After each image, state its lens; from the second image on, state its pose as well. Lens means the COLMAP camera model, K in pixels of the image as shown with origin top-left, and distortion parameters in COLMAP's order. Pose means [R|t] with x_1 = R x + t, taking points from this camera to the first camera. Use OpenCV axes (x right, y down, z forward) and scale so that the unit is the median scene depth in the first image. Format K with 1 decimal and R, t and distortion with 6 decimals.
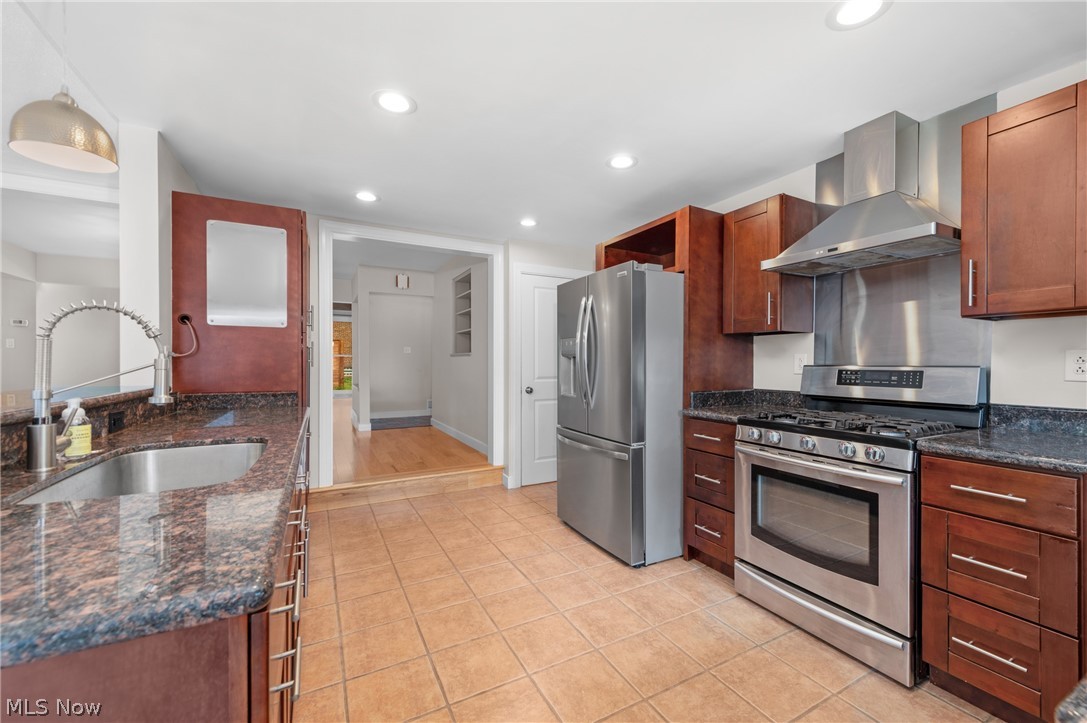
lens RADIAL K [[427.7, 0, 553.7], [0, 427.7, 367.0], [0, 0, 1]] dist [0.013857, -0.003462]
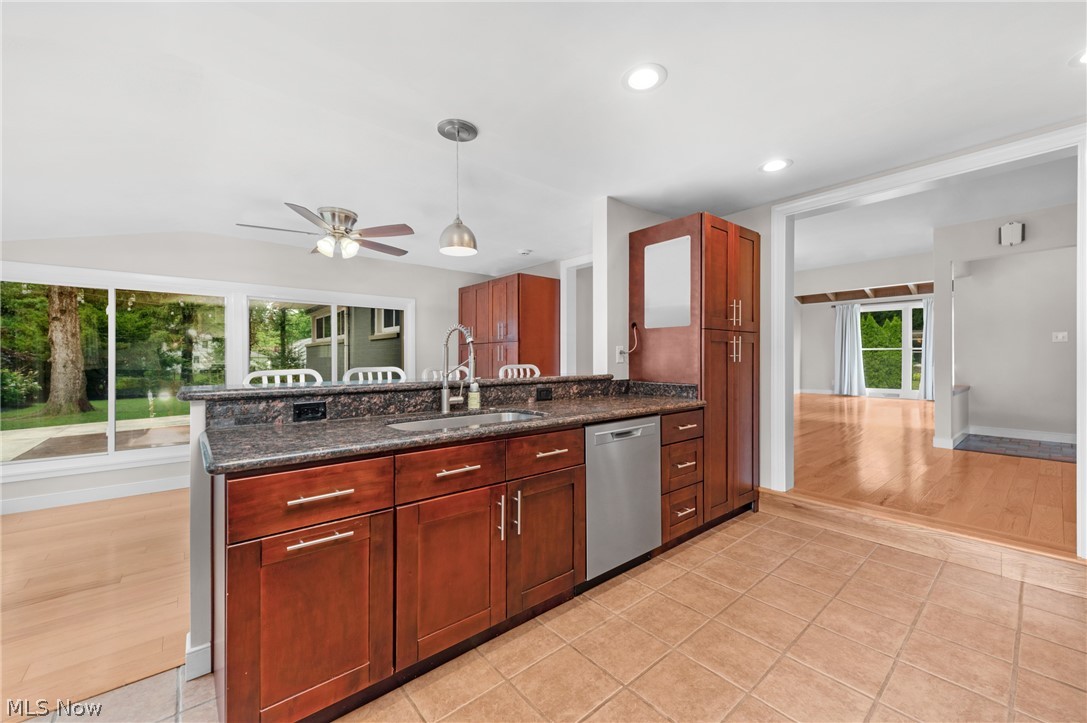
lens RADIAL K [[427.7, 0, 560.8], [0, 427.7, 359.7], [0, 0, 1]] dist [0.013857, -0.003462]
pose [[0.227799, 0.002834, -0.973704, 0.353585], [-0.006842, 0.999976, 0.001309, -0.004483], [0.973684, 0.006364, 0.227812, 0.432679]]
